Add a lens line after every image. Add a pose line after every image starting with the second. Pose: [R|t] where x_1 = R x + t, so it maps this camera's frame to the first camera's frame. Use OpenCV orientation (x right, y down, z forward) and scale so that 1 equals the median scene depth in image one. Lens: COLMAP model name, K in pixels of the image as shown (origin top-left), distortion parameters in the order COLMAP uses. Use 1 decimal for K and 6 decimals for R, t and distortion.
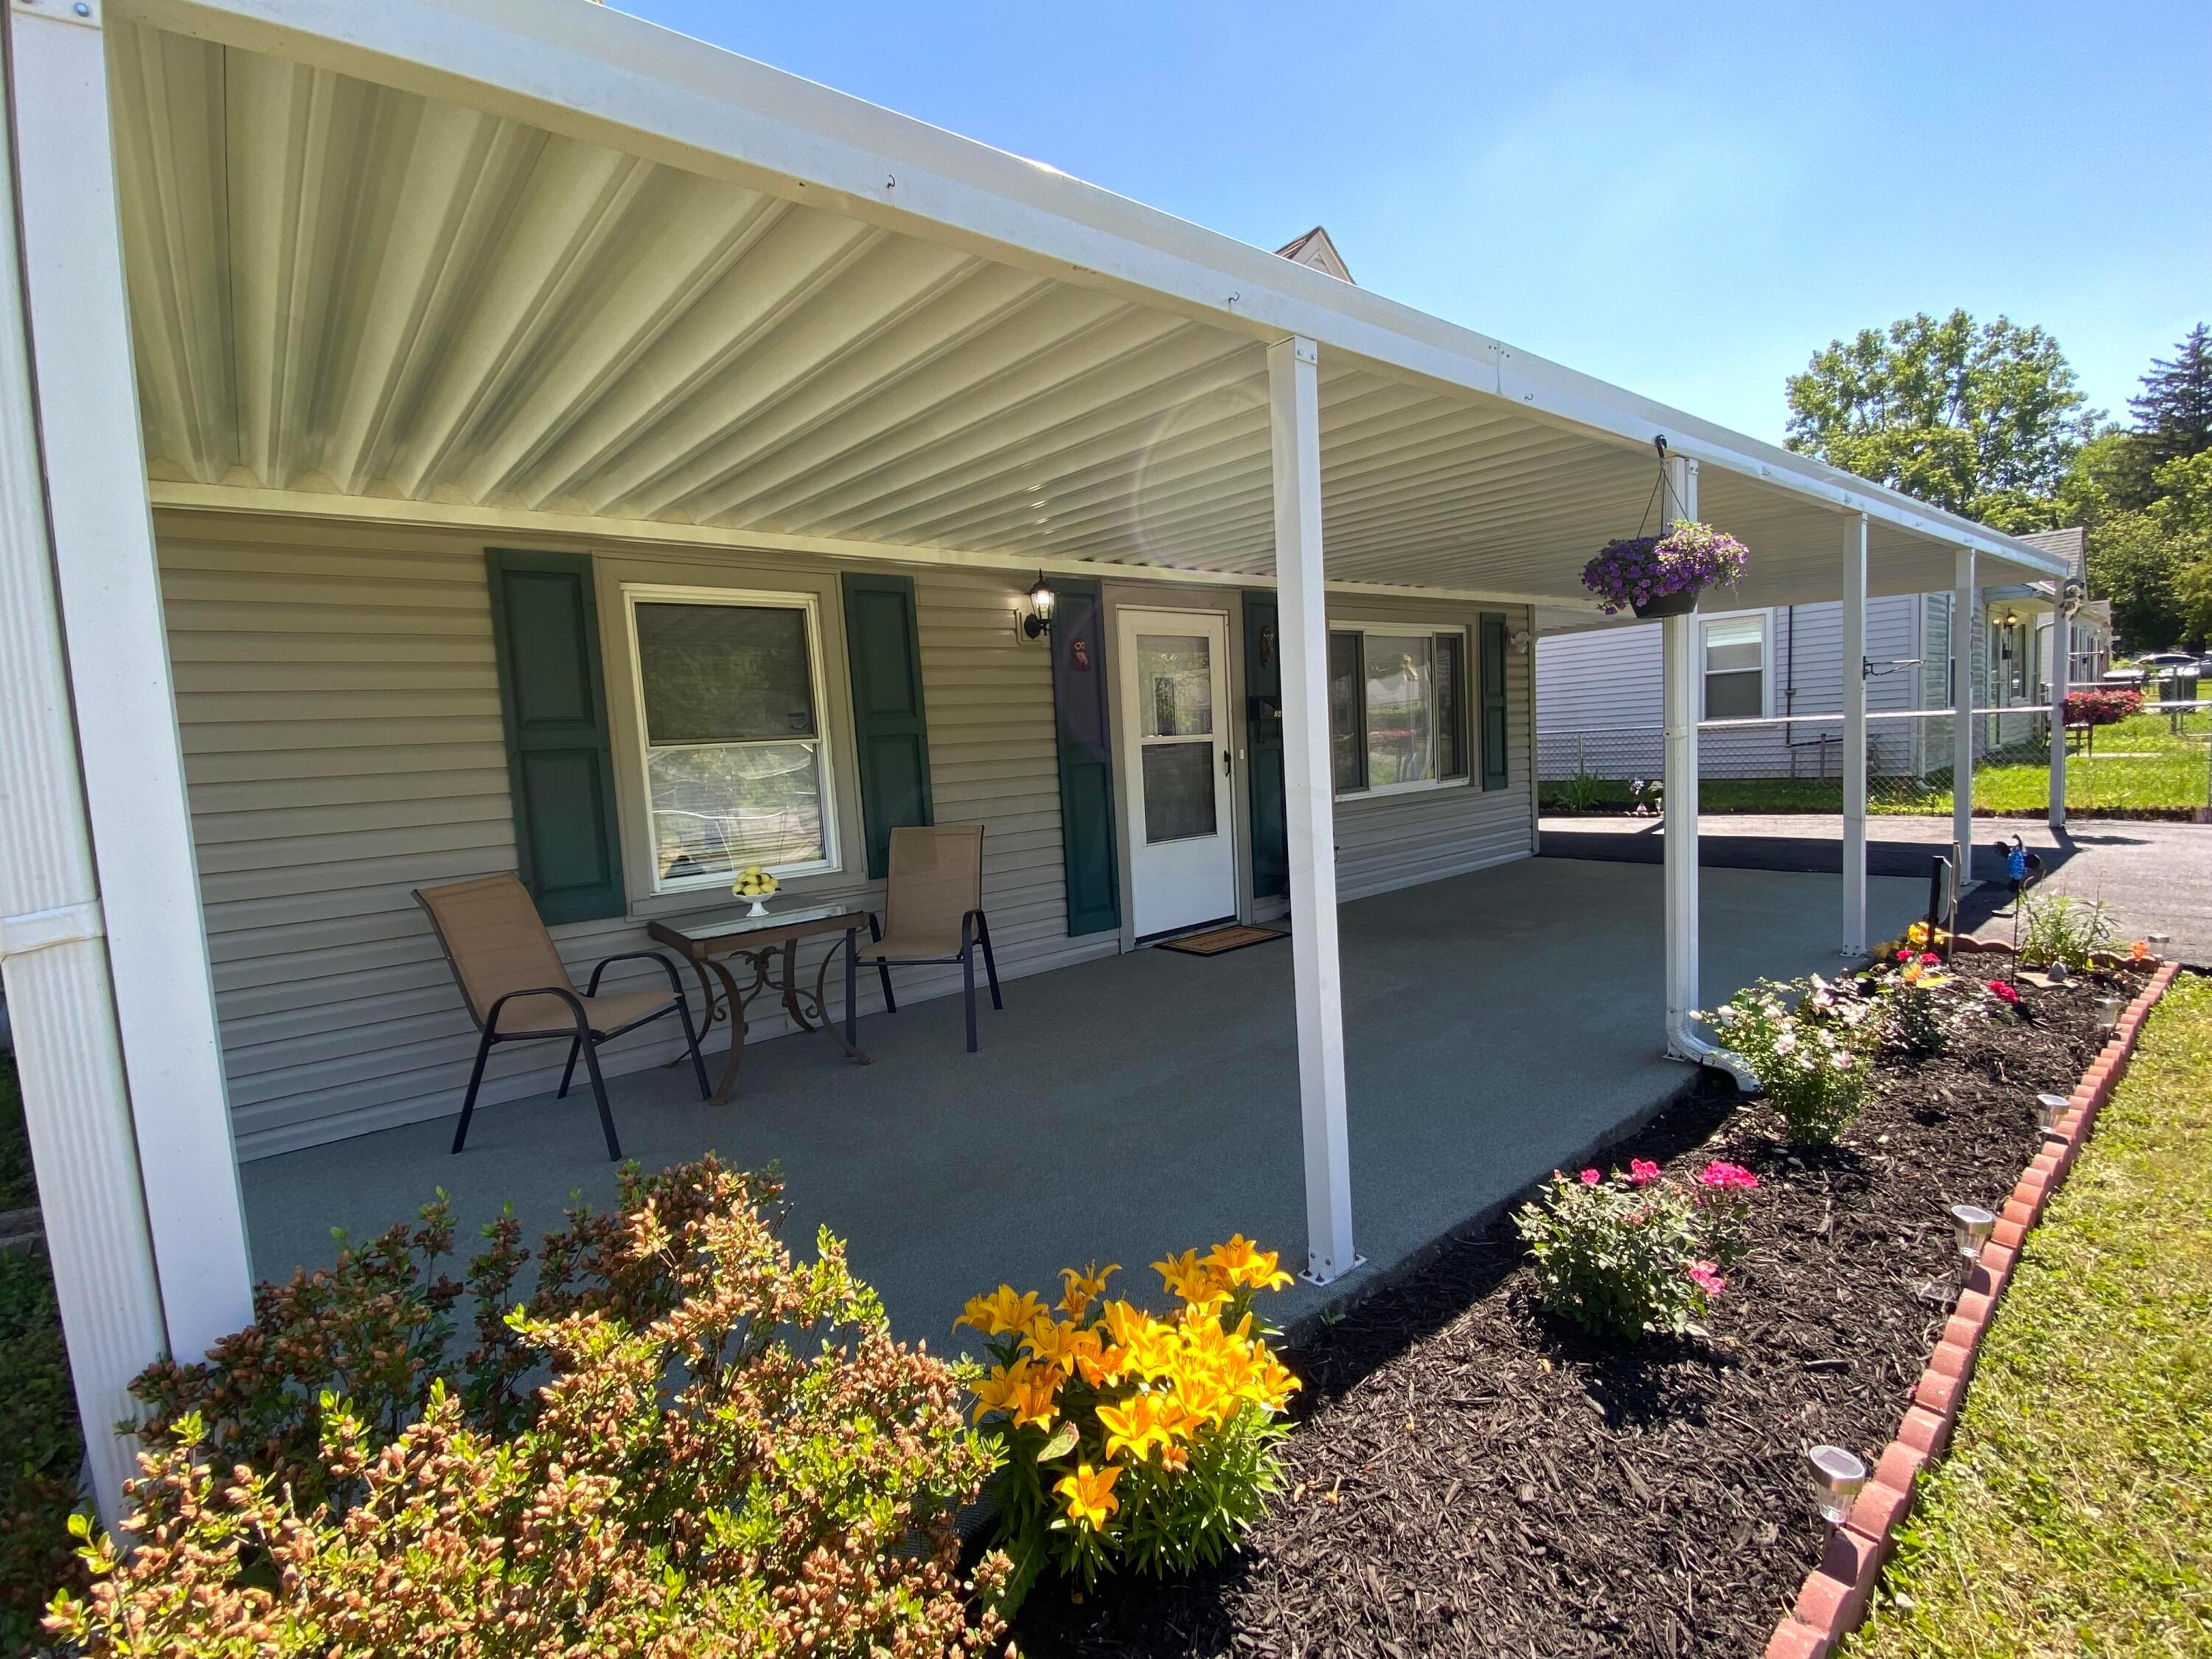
lens RADIAL K [[980.0, 0, 1110.1], [0, 980.0, 833.8], [0, 0, 1]] dist [0.017526, -0.000725]
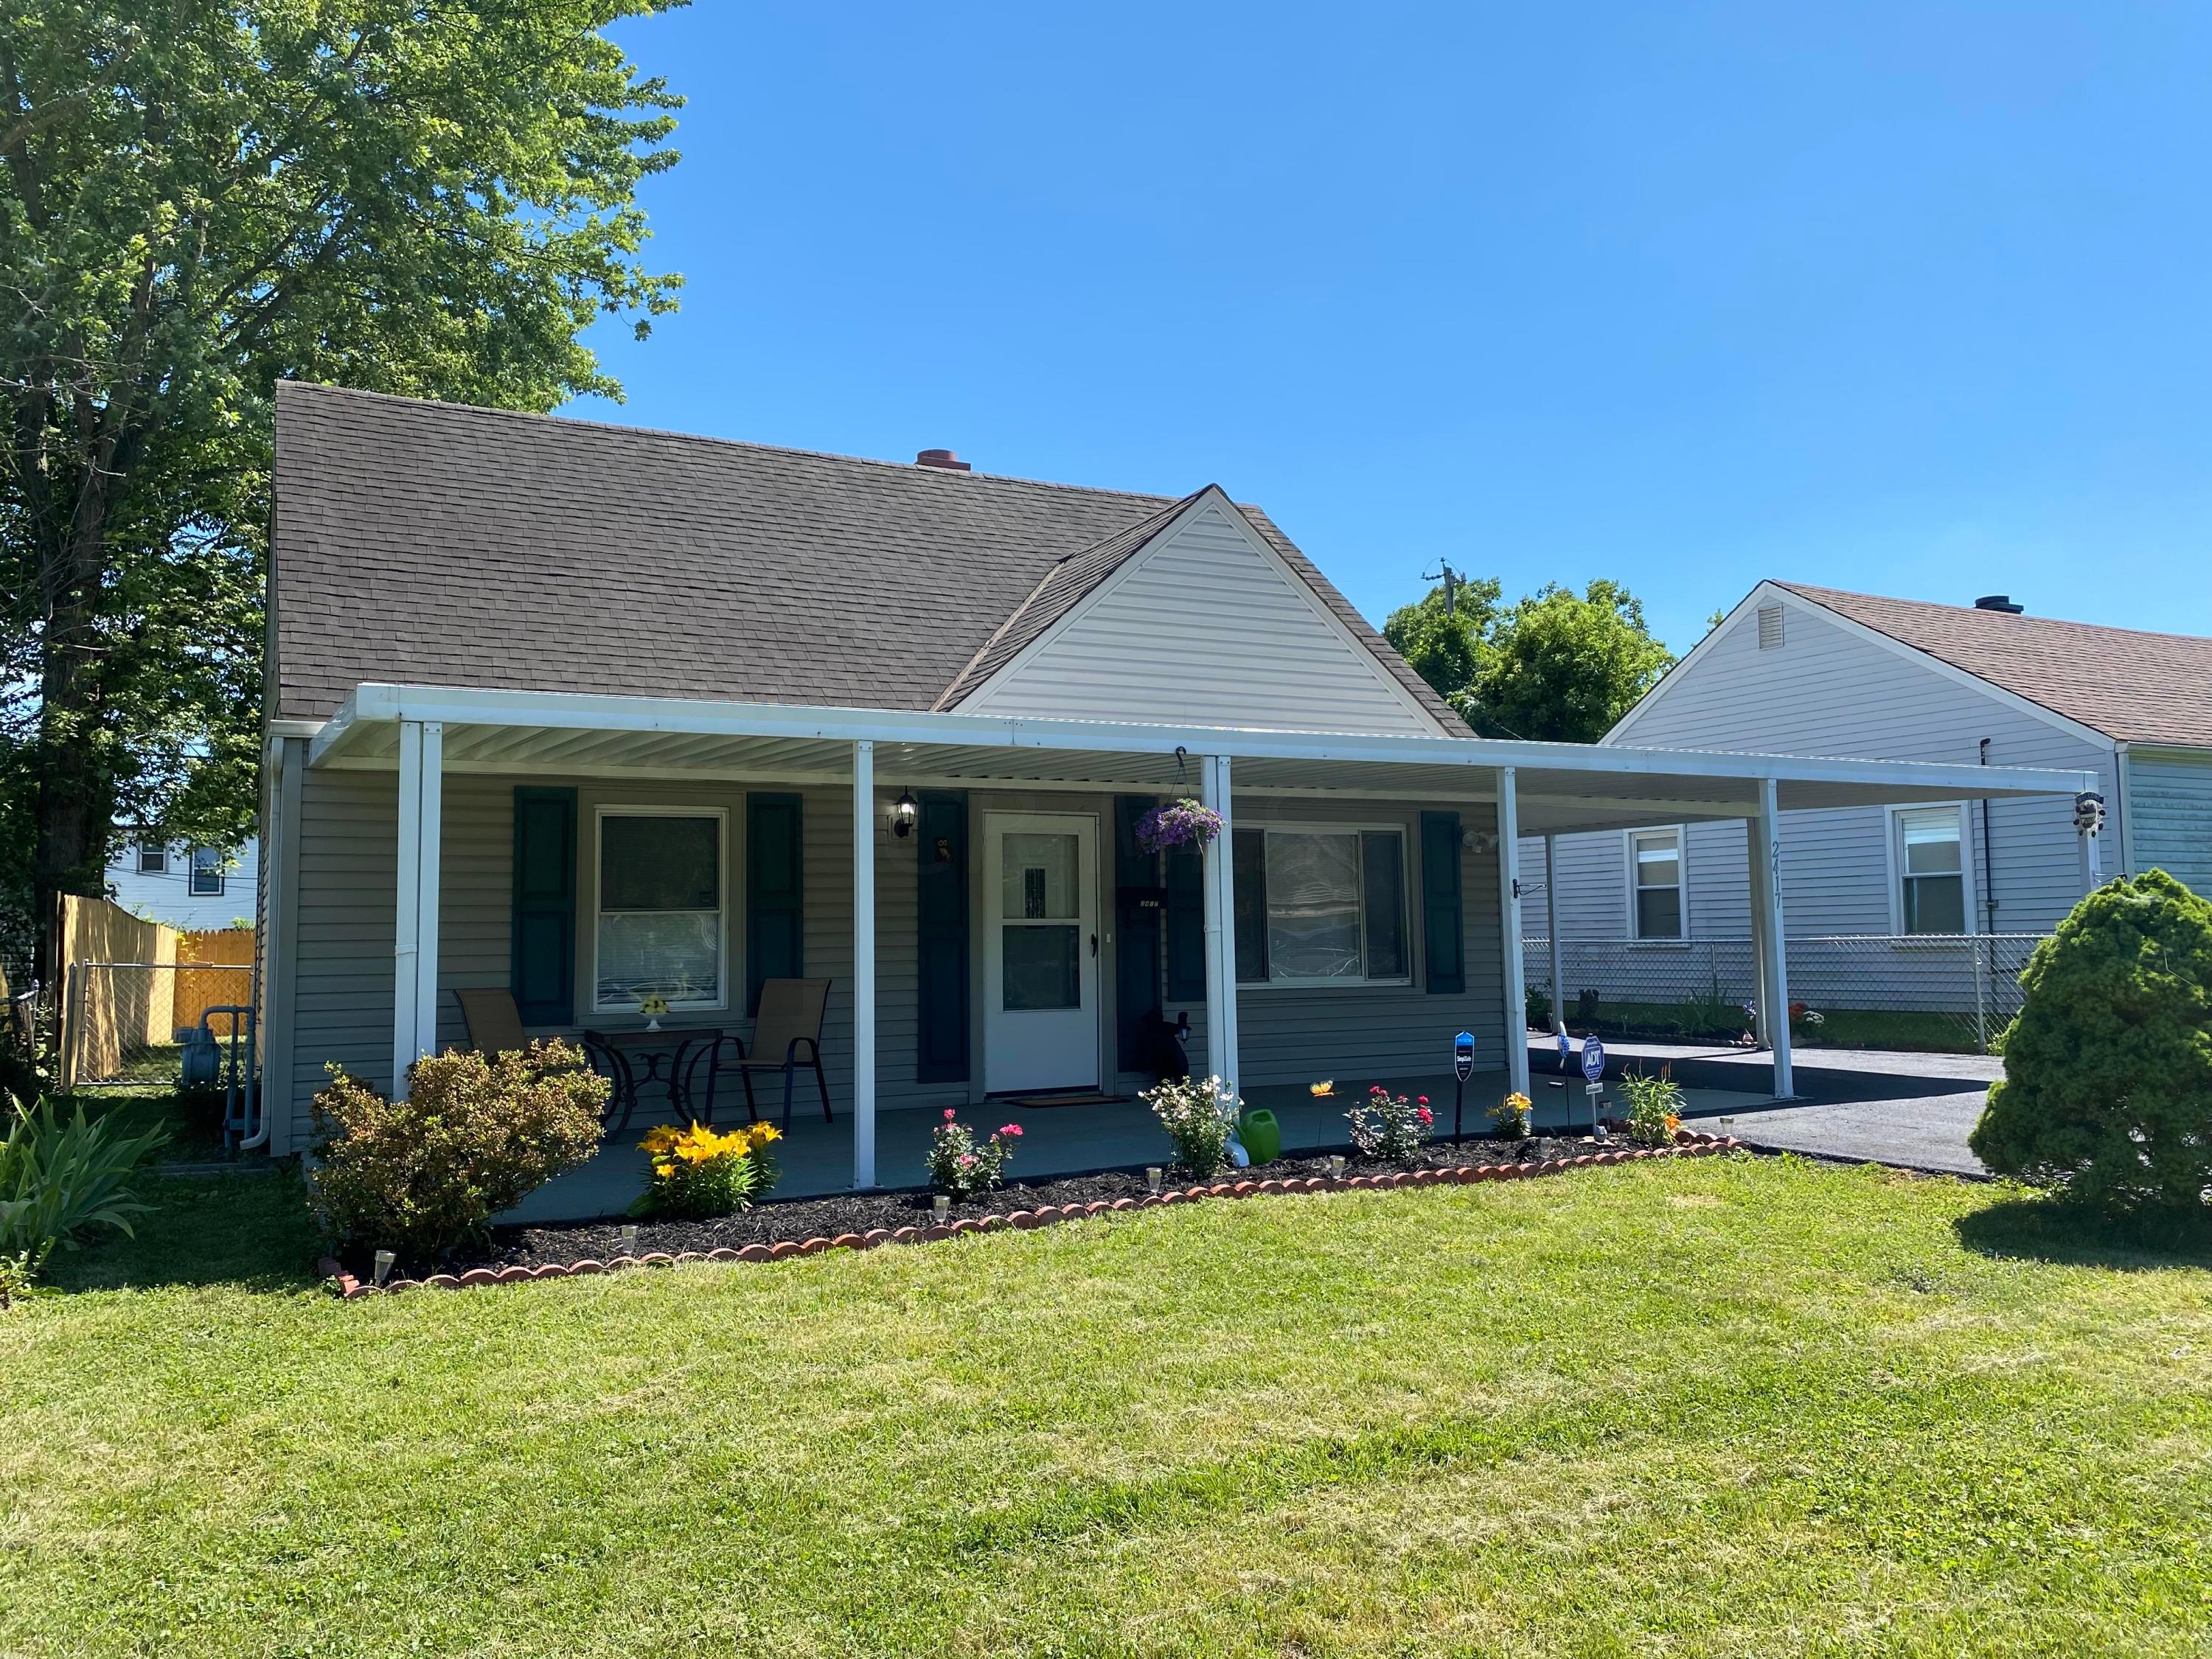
lens RADIAL K [[1666.9, 0, 1105.3], [0, 1666.9, 808.1], [0, 0, 1]] dist [0.101945, -0.001639]
pose [[0.977339, 0.025201, -0.210174, 0.601604], [-0.060190, 0.984989, -0.161785, 0.091660], [0.202942, 0.170769, 0.964185, -0.985035]]
